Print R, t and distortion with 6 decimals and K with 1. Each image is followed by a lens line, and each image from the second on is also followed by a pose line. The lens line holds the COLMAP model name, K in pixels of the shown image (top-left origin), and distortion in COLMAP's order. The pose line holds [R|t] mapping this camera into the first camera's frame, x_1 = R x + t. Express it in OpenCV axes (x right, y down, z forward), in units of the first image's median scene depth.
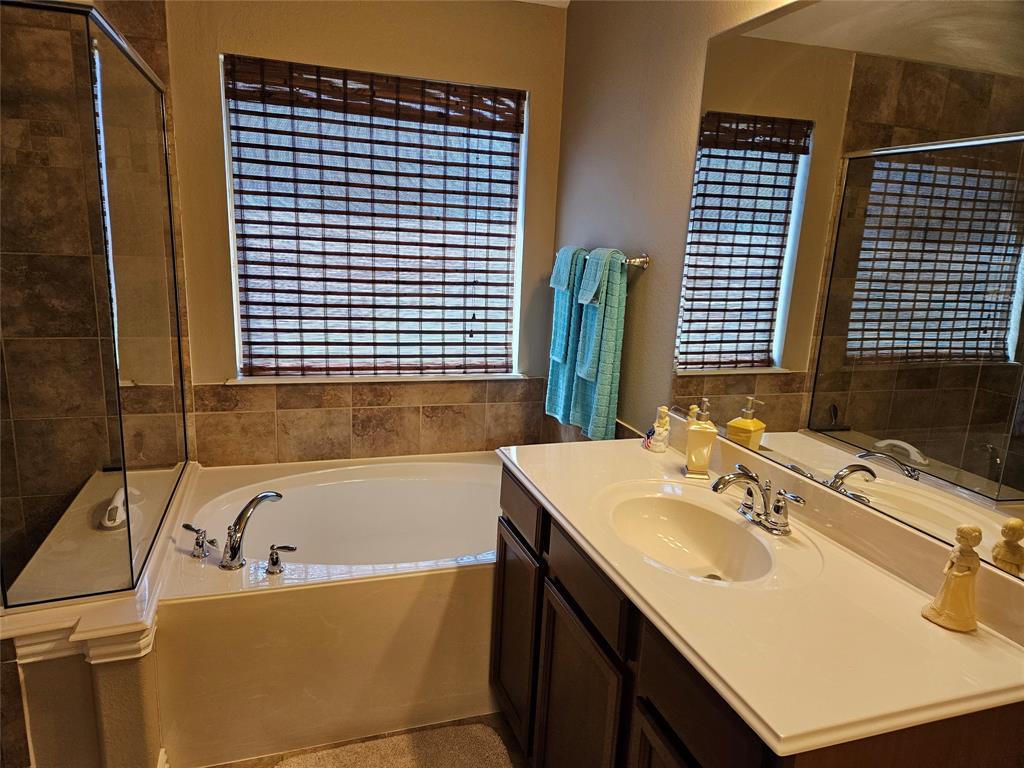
lens RADIAL K [[672.1, 0, 506.7], [0, 672.1, 387.7], [0, 0, 1]] dist [0.058872, -0.045996]
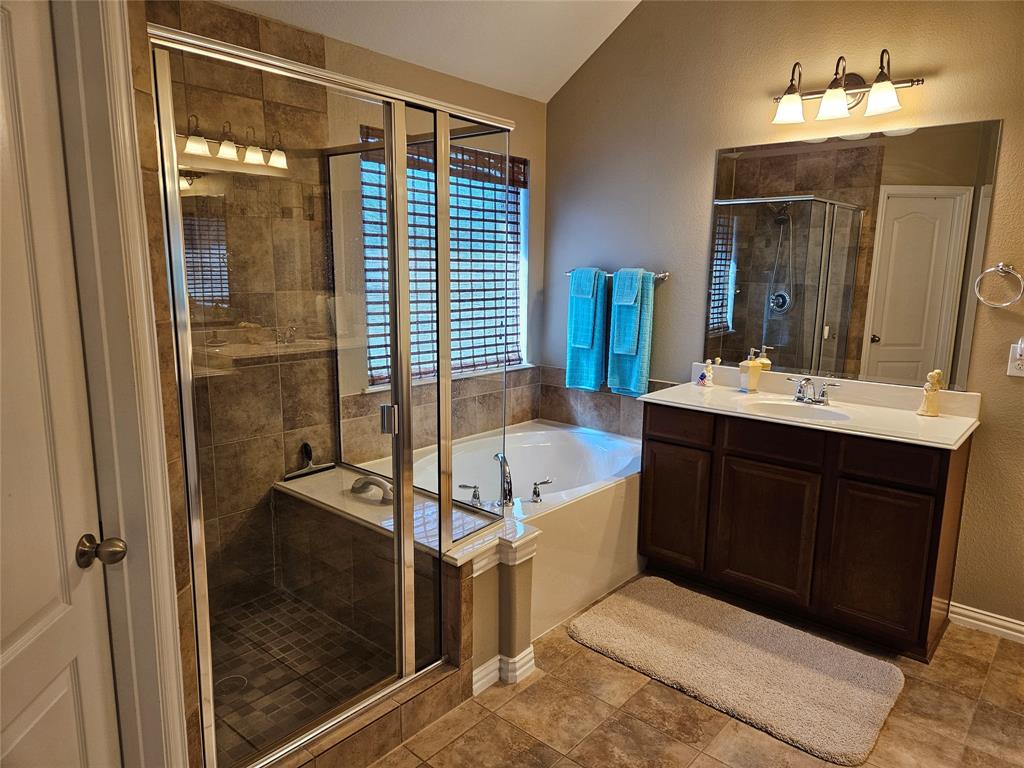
lens RADIAL K [[679.9, 0, 512.0], [0, 679.9, 384.0], [0, 0, 1]] dist [0.097174, -0.086508]
pose [[0.855572, -0.120121, 0.503555, -0.773105], [0.133110, 0.991048, 0.010248, 0.001333], [-0.500278, 0.058261, 0.863903, -0.171226]]
